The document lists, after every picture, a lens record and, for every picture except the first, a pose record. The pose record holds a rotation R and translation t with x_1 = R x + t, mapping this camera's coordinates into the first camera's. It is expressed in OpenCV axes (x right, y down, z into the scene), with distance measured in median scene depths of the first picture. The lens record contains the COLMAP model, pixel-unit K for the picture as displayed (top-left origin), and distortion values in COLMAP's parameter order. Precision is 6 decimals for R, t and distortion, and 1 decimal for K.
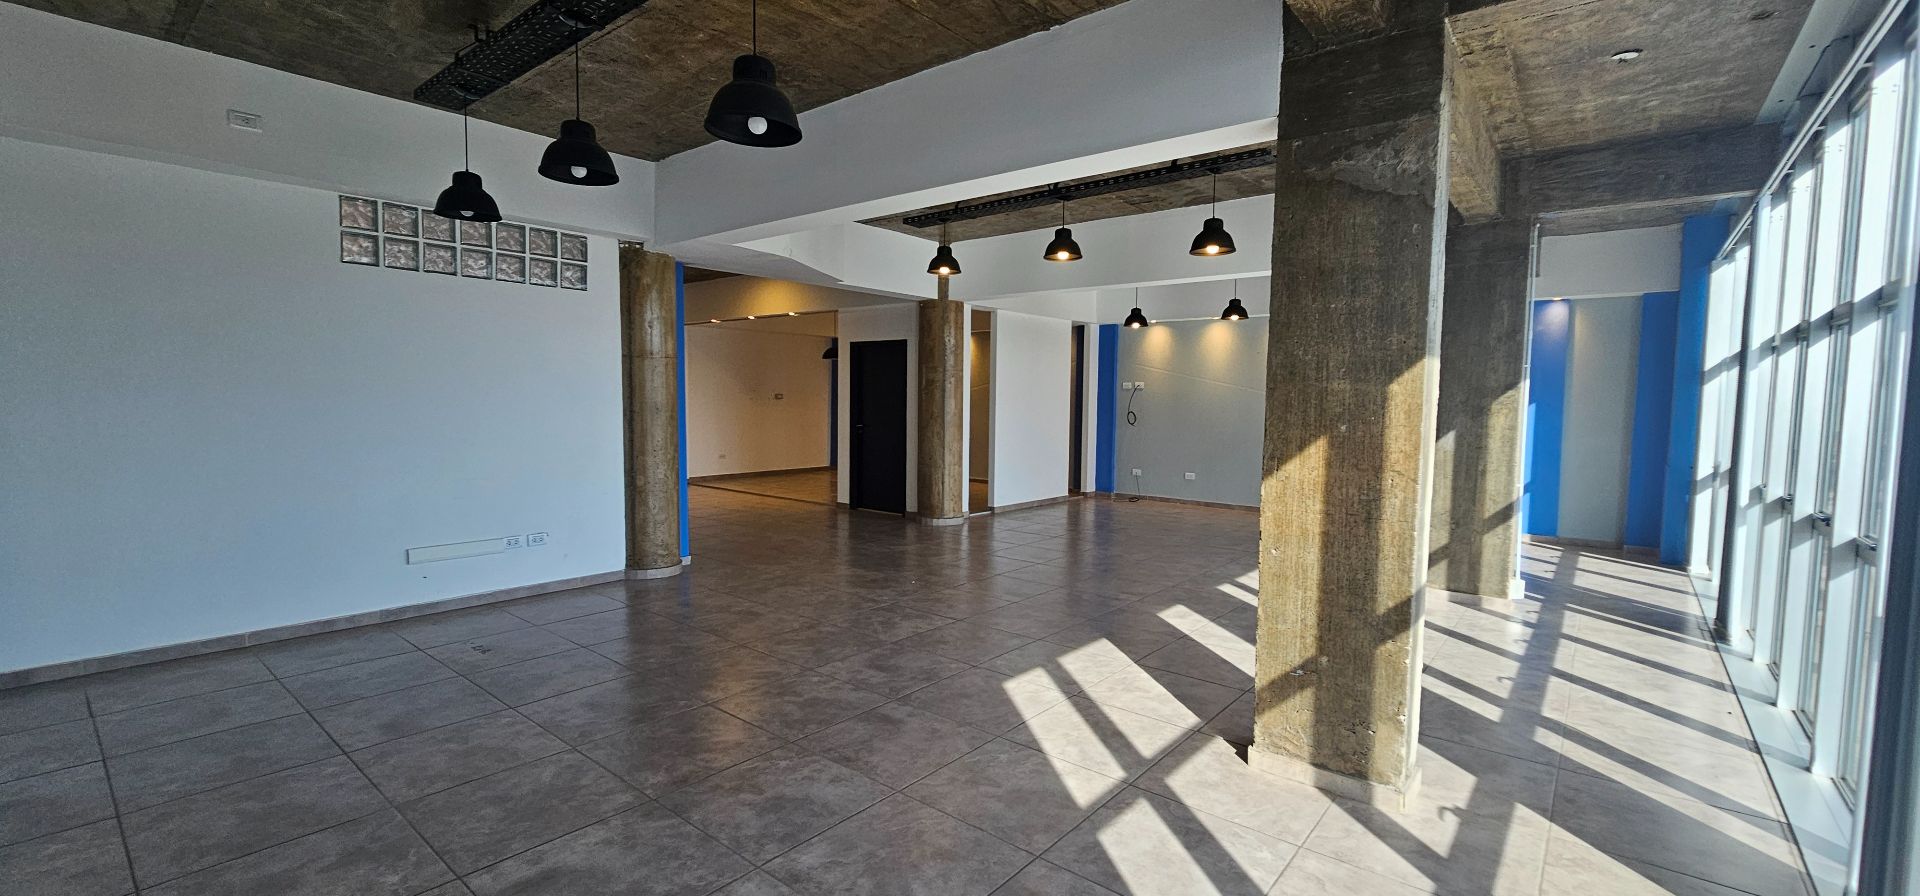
lens RADIAL K [[790.4, 0, 957.0], [0, 790.4, 450.0], [0, 0, 1]] dist [-0.001970, -0.000059]
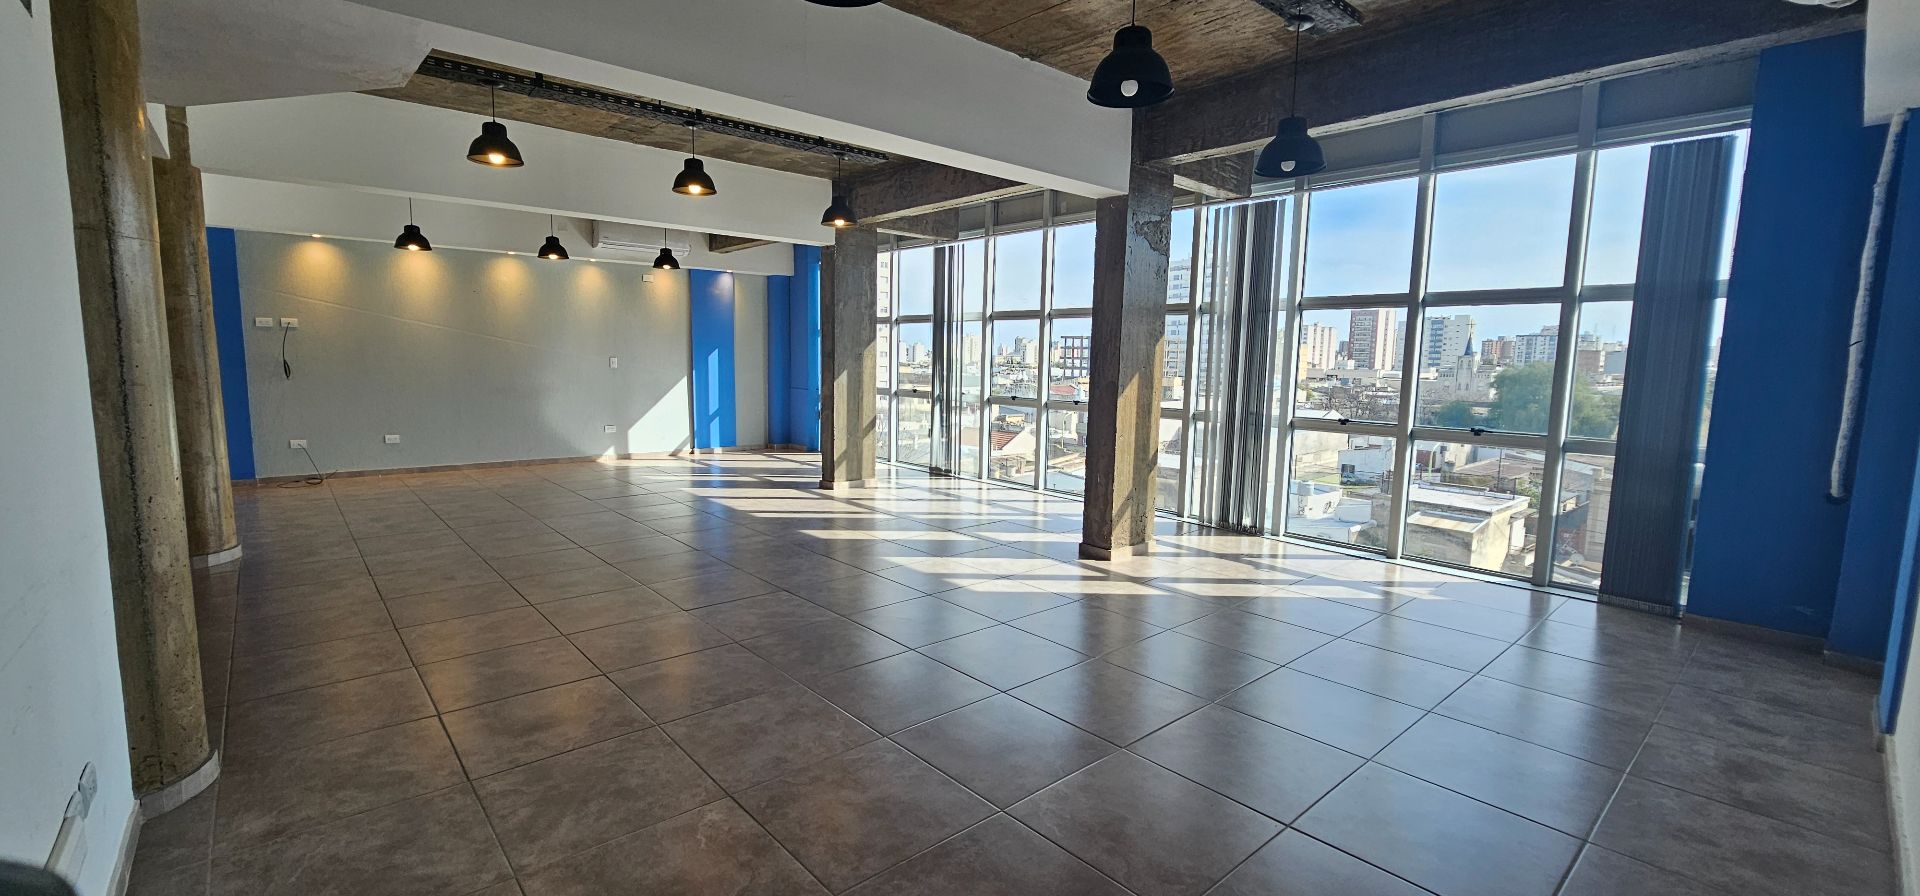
lens RADIAL K [[790.4, 0, 957.0], [0, 790.4, 450.0], [0, 0, 1]] dist [-0.001970, -0.000059]
pose [[0.151819, -0.129805, 0.979848, -0.750839], [0.052517, 0.990998, 0.123145, -0.045471], [-0.987012, 0.032763, 0.157270, 0.568665]]
